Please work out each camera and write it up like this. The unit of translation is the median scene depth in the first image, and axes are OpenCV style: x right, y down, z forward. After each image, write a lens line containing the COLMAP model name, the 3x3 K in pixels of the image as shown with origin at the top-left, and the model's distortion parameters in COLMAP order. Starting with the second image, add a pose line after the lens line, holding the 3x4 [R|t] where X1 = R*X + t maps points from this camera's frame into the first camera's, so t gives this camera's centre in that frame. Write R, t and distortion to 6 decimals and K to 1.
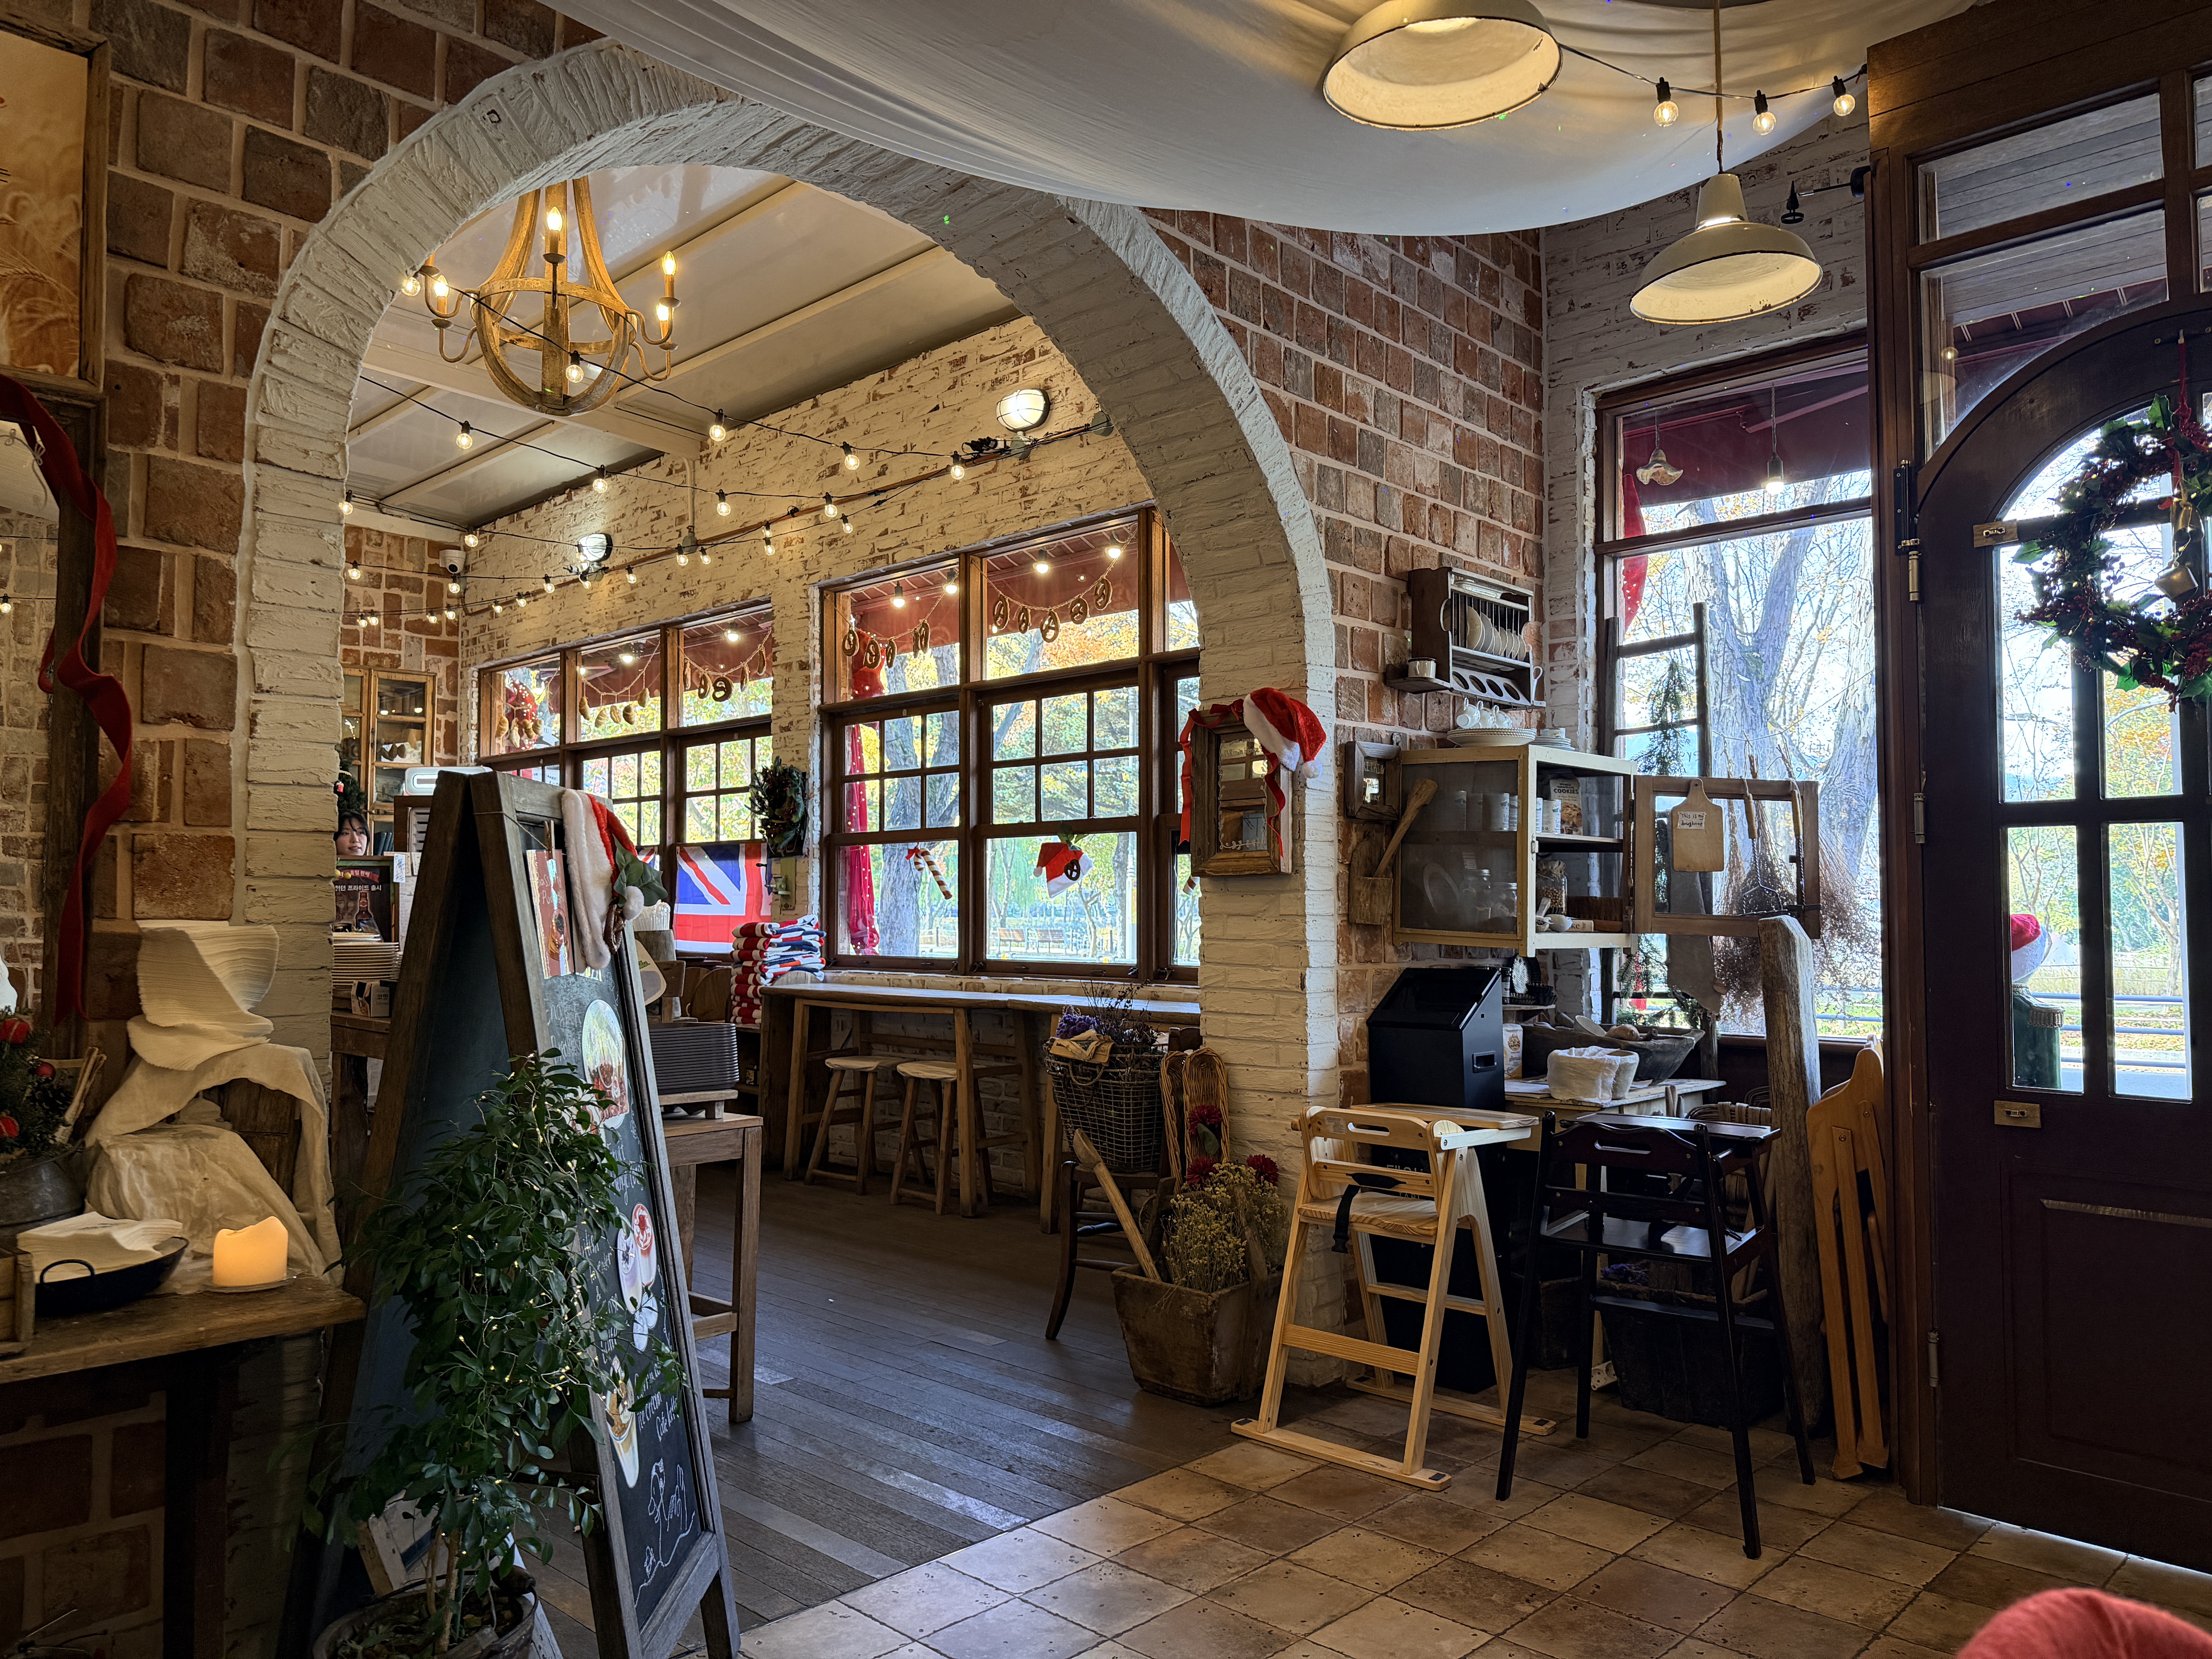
lens RADIAL K [[1550.3, 0, 1108.6], [0, 1550.3, 836.3], [0, 0, 1]] dist [0.030040, -0.038387]
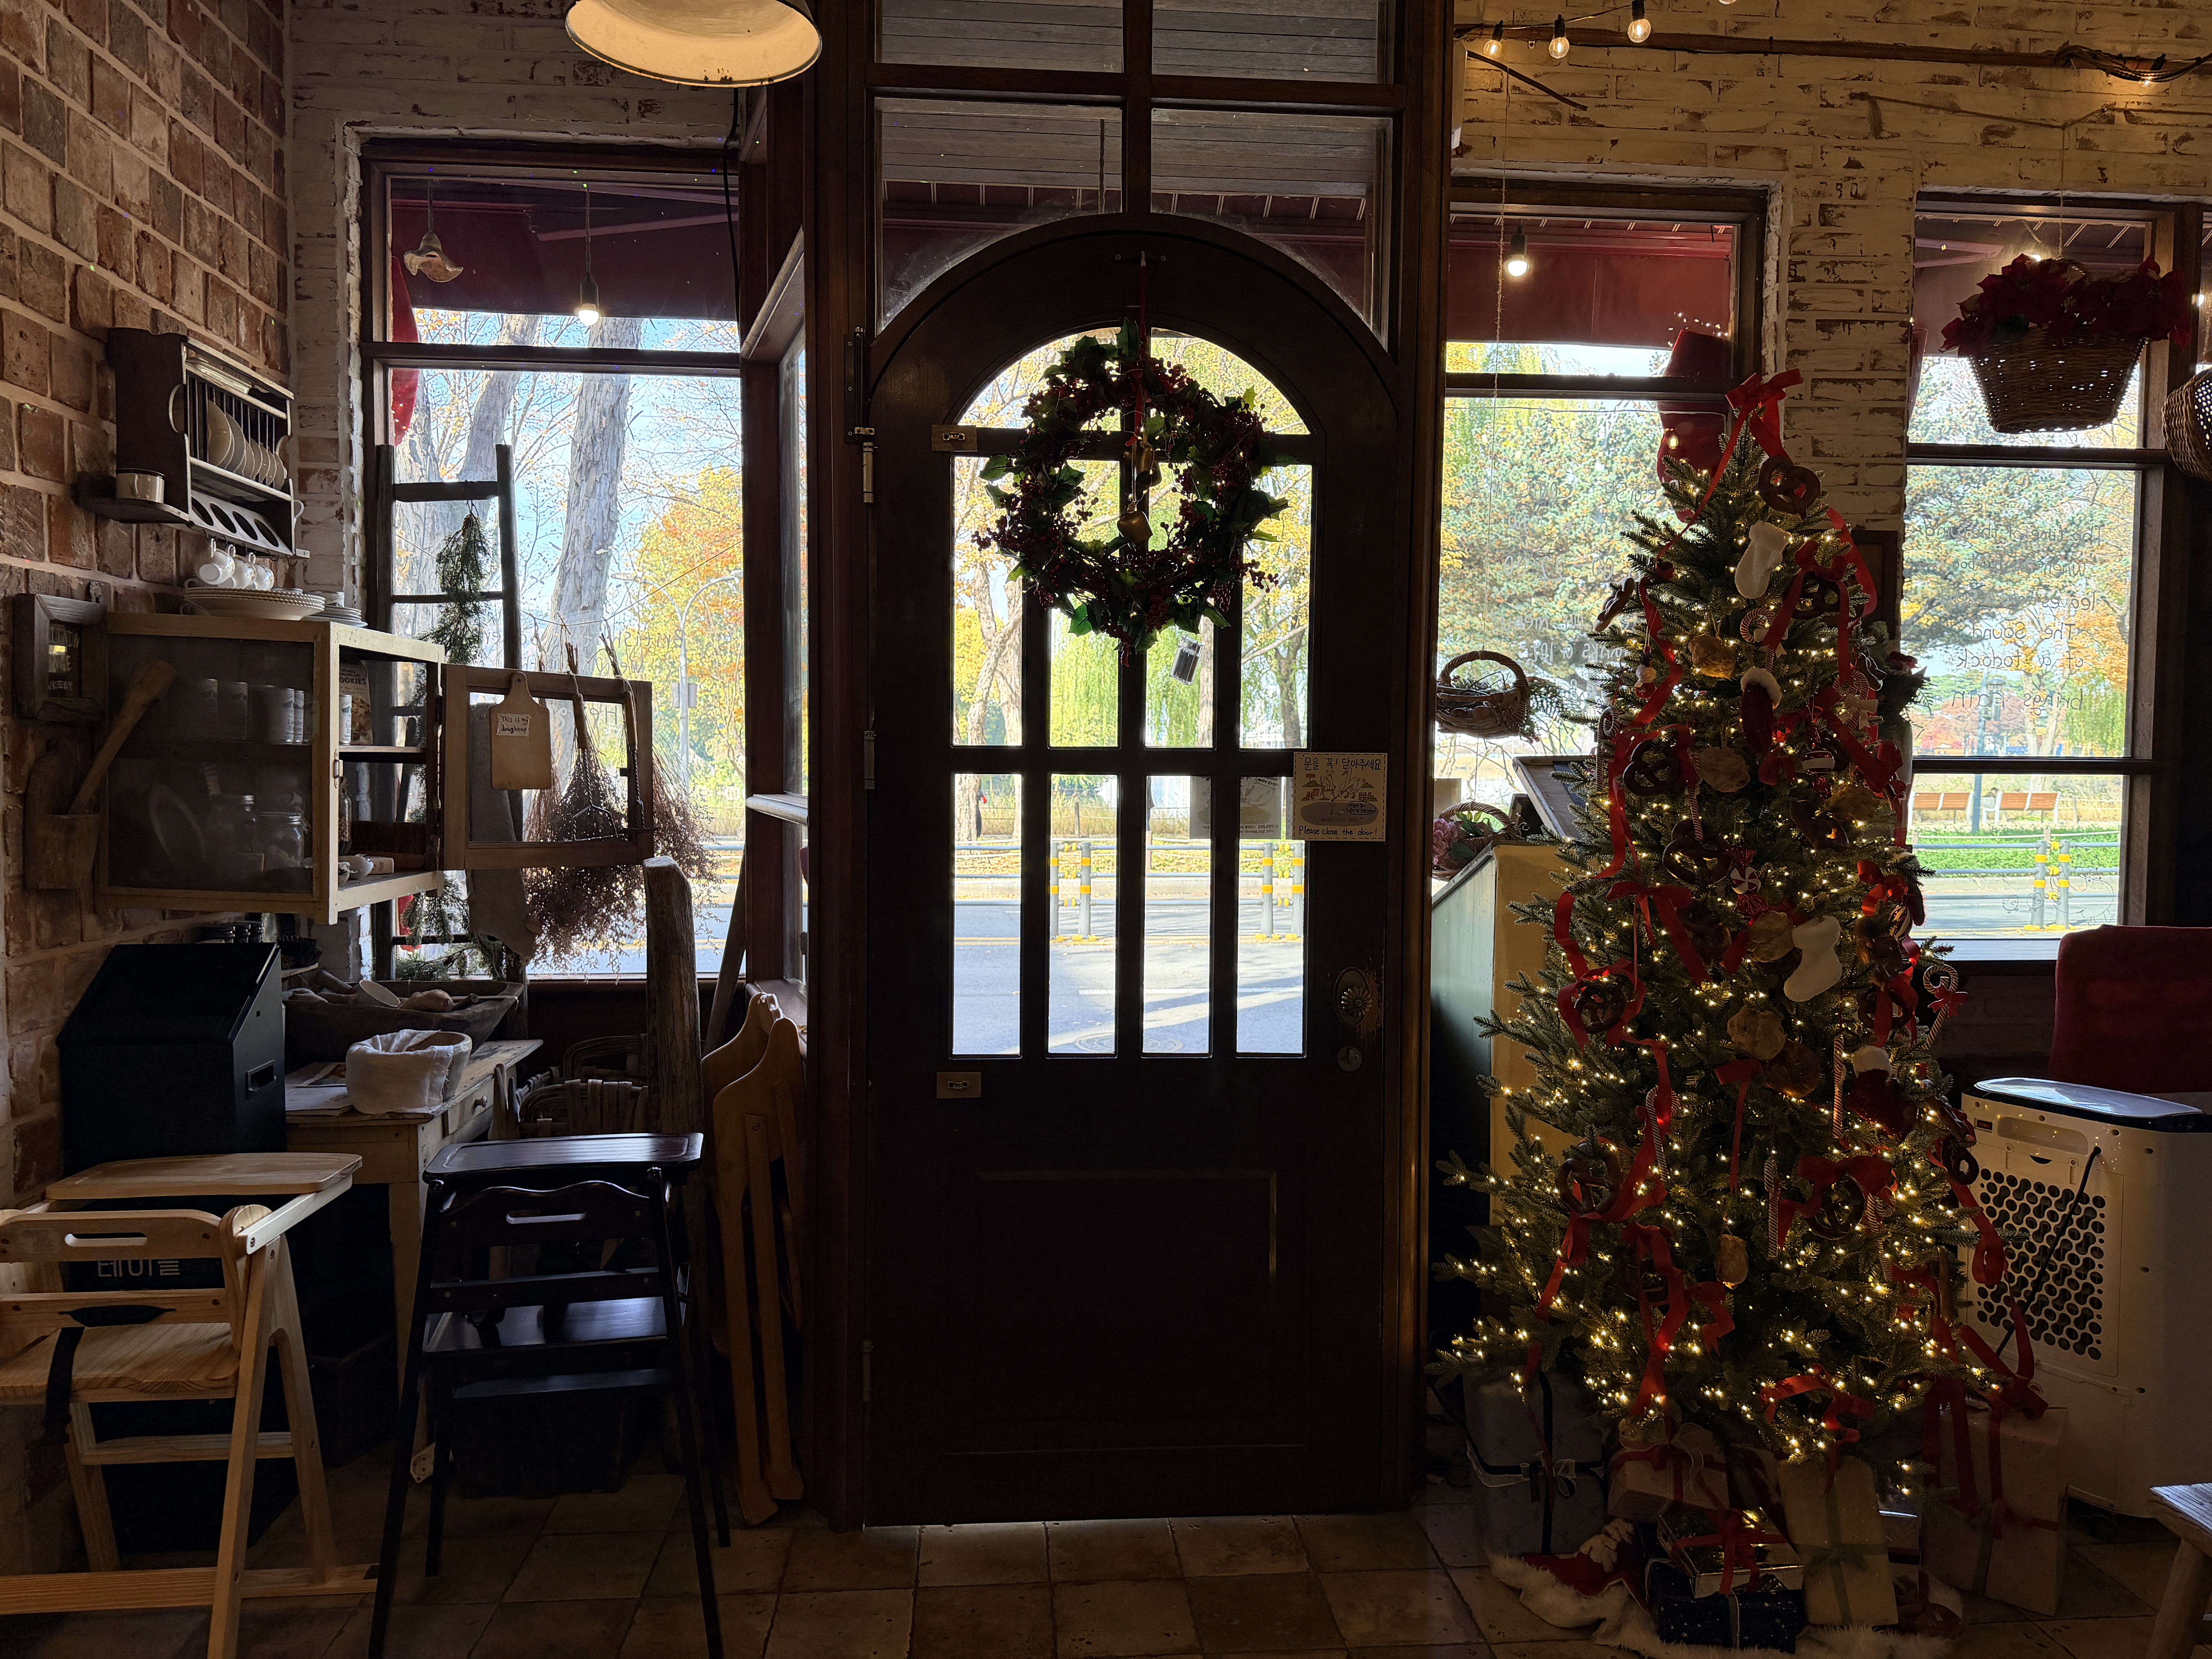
lens RADIAL K [[1550.3, 0, 1110.9], [0, 1550.3, 831.6], [0, 0, 1]] dist [0.030040, -0.038387]
pose [[0.653720, -0.030805, 0.756109, -0.029862], [-0.046970, 0.995593, 0.081171, -0.035564], [-0.755277, -0.088578, 0.649392, 0.252605]]
